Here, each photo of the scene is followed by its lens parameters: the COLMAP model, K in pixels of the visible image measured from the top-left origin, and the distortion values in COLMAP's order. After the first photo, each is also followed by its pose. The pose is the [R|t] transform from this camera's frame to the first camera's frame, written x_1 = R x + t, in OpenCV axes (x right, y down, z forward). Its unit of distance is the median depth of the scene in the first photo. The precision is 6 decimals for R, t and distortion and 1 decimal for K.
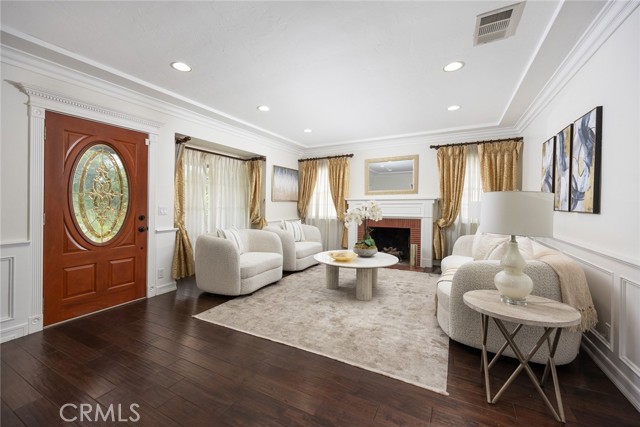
lens RADIAL K [[267.0, 0, 313.4], [0, 267.0, 209.9], [0, 0, 1]] dist [-0.001603, -0.000109]
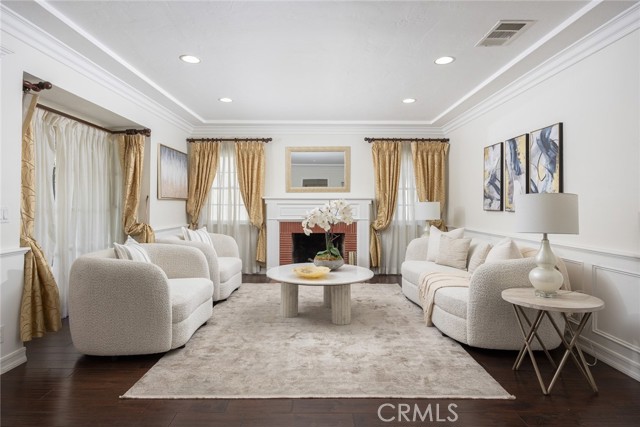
lens RADIAL K [[351.8, 0, 320.5], [0, 351.8, 207.0], [0, 0, 1]] dist [-0.010794, -0.000454]
pose [[0.873646, 0.000256, 0.486562, -0.324165], [0.006290, 0.999910, -0.011820, -0.001344], [-0.486521, 0.013387, 0.873566, 0.088951]]
